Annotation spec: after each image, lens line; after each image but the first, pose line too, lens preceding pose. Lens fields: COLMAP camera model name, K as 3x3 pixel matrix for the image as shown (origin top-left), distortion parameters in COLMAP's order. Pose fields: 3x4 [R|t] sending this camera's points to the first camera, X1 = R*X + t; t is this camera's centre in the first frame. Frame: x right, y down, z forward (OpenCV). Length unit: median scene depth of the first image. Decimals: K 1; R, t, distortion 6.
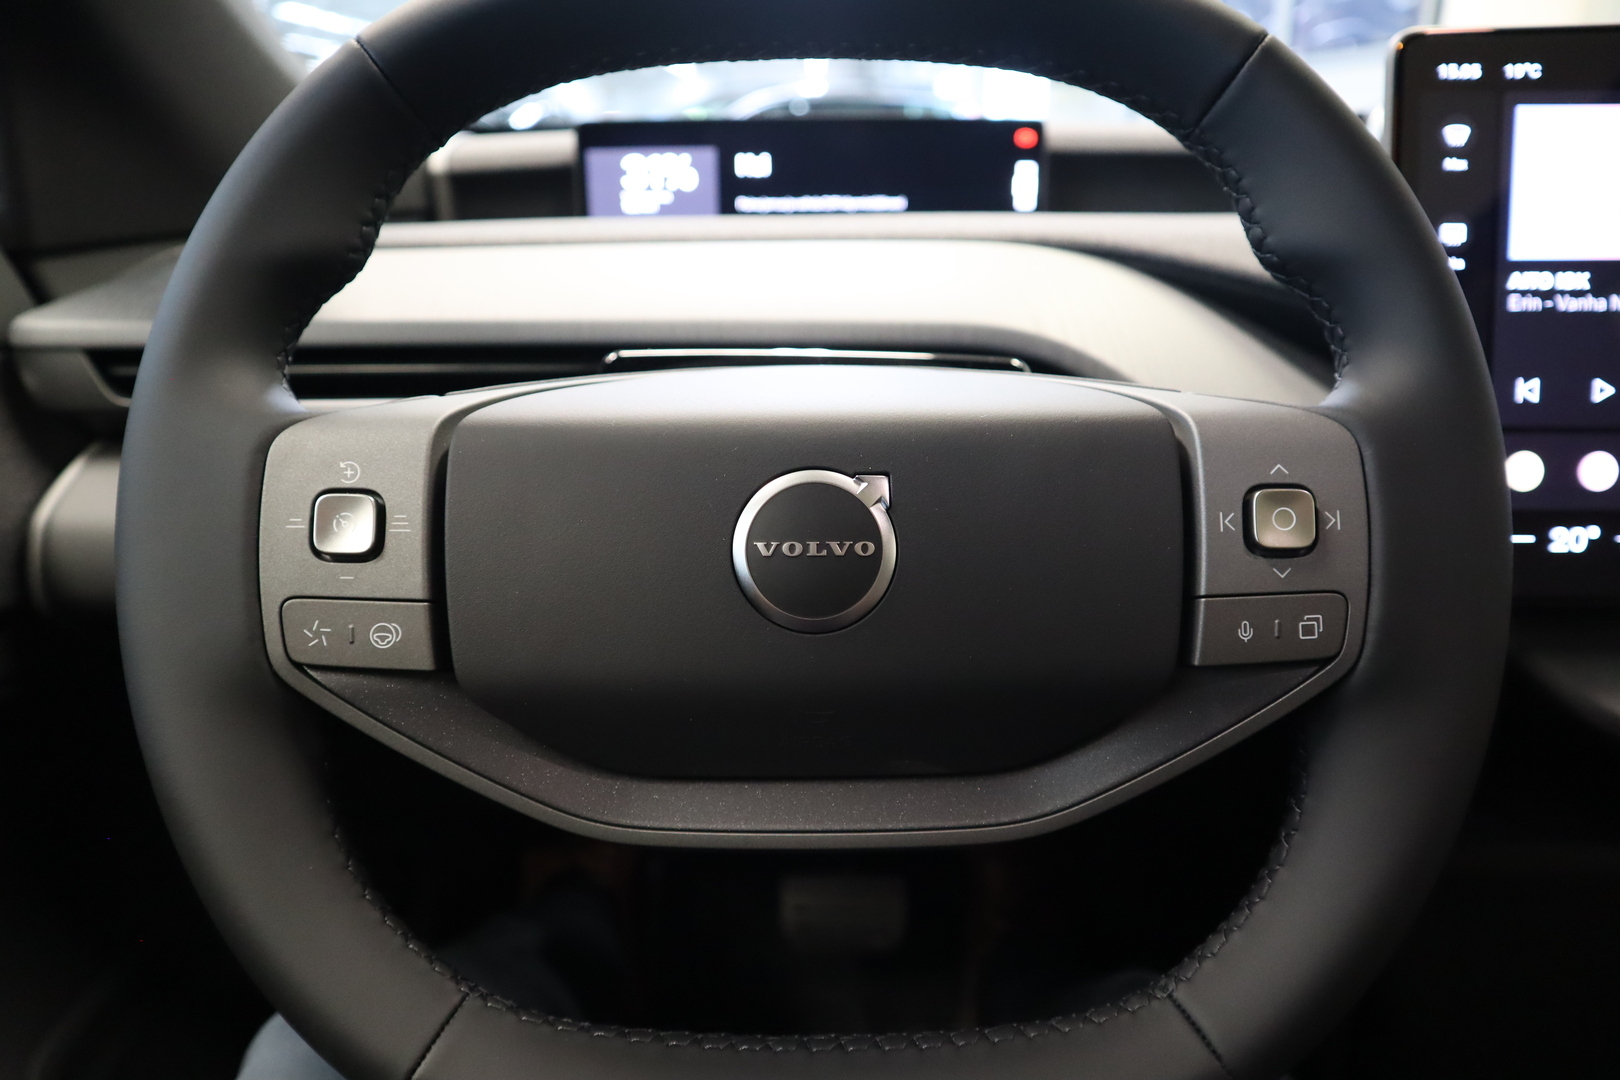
lens RADIAL K [[1151.0, 0, 802.8], [0, 1151.0, 540.5], [0, 0, 1]] dist [-0.062005, 0.011133]
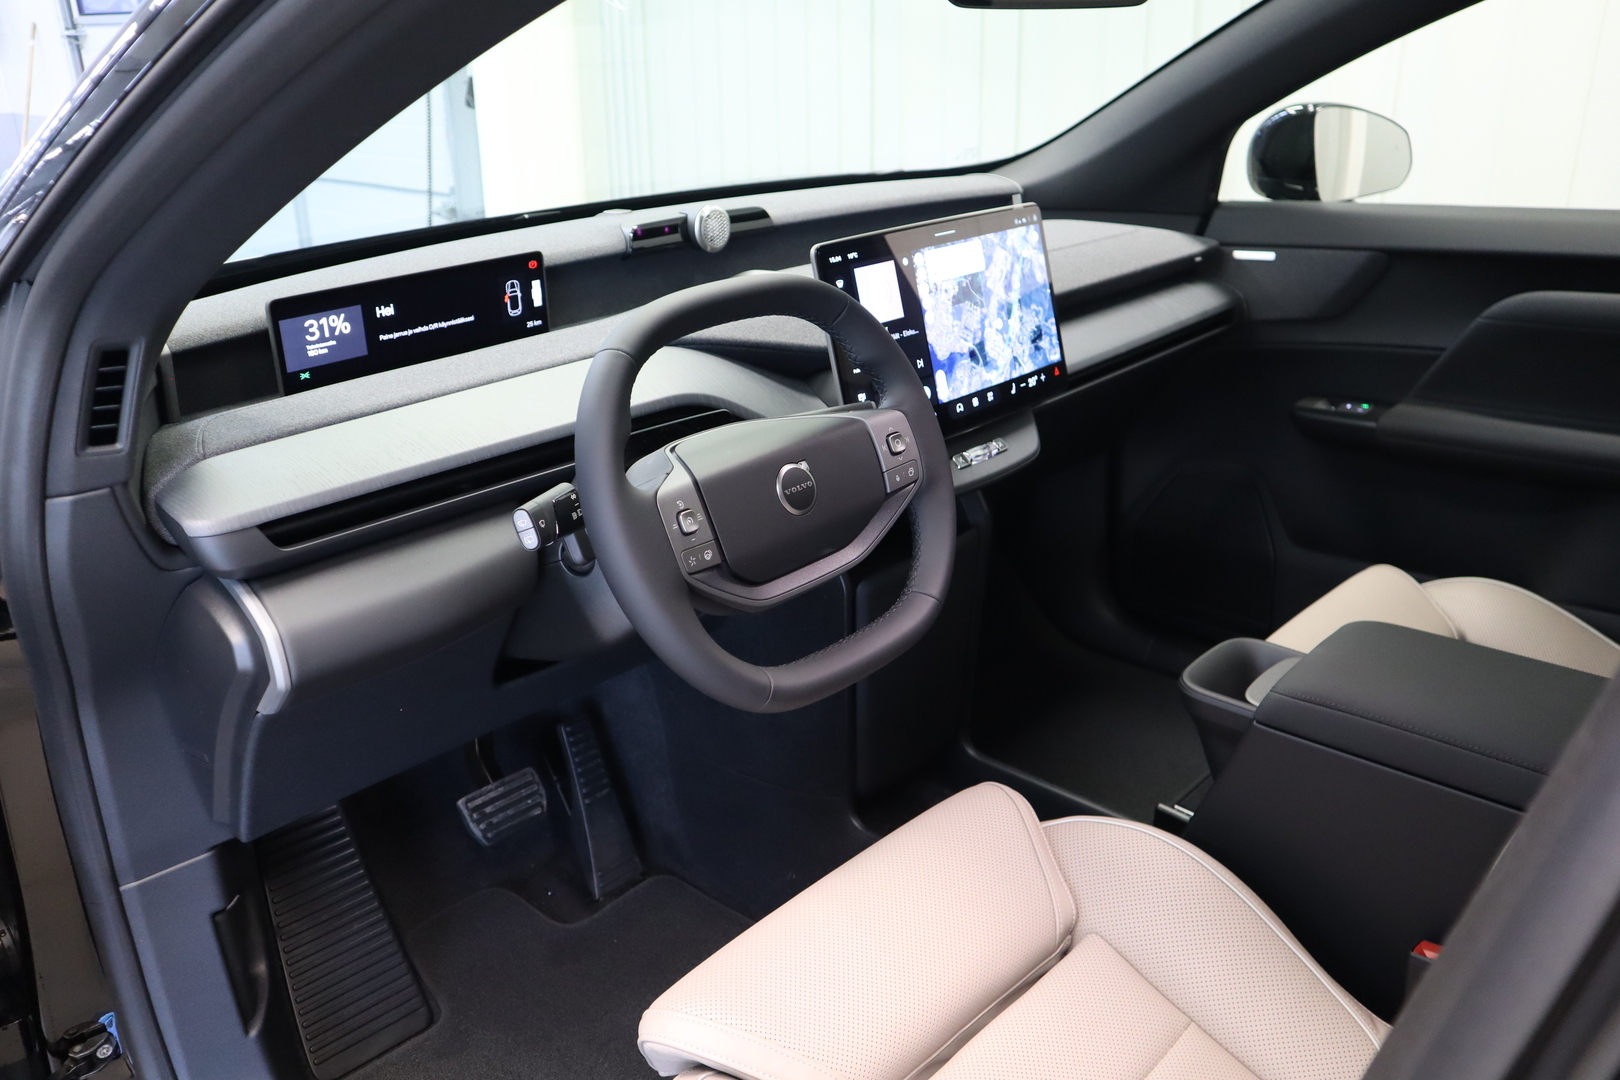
lens RADIAL K [[1338.9, 0, 818.0], [0, 1338.9, 541.4], [0, 0, 1]] dist [-0.014635, -0.006139]
pose [[0.678208, -0.284013, 0.677769, -1.667281], [0.267517, 0.954433, 0.132256, -0.218456], [-0.684448, 0.091617, 0.723283, -1.105433]]
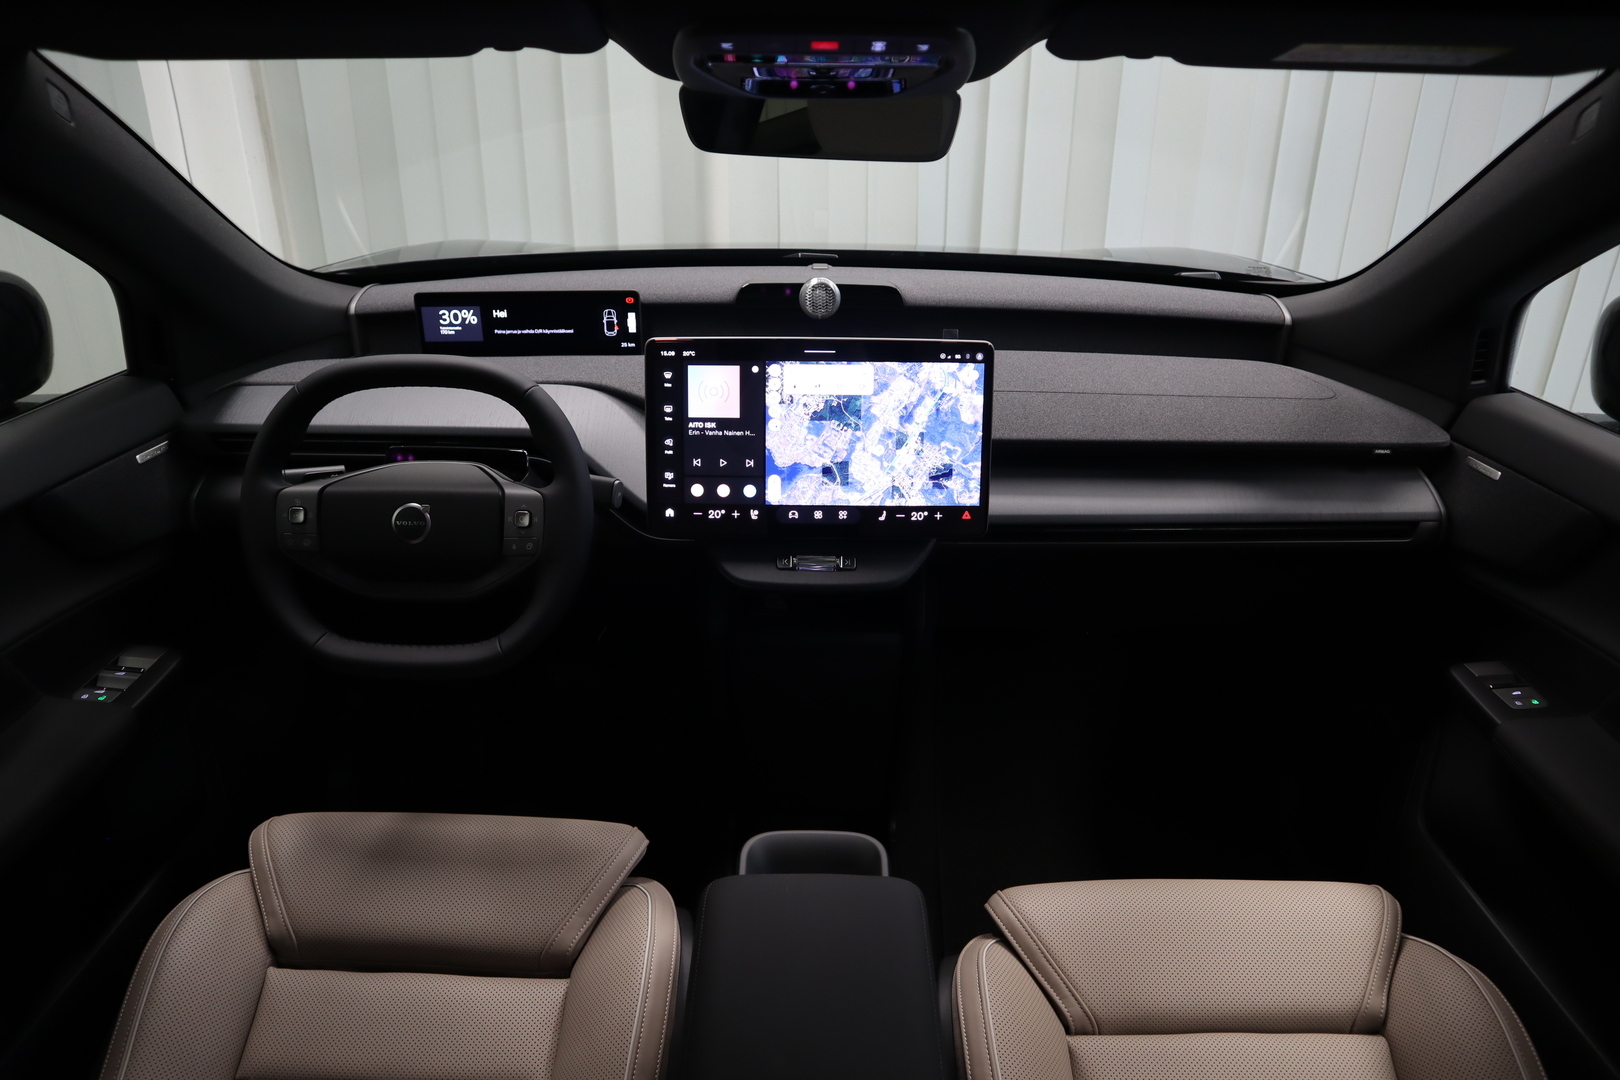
lens RADIAL K [[1151.0, 0, 803.2], [0, 1151.0, 539.5], [0, 0, 1]] dist [-0.062005, 0.011133]
pose [[0.999834, 0.012777, -0.013005, 0.973500], [-0.011450, 0.995177, 0.097421, -0.231168], [0.014187, -0.097256, 0.995158, -1.983009]]
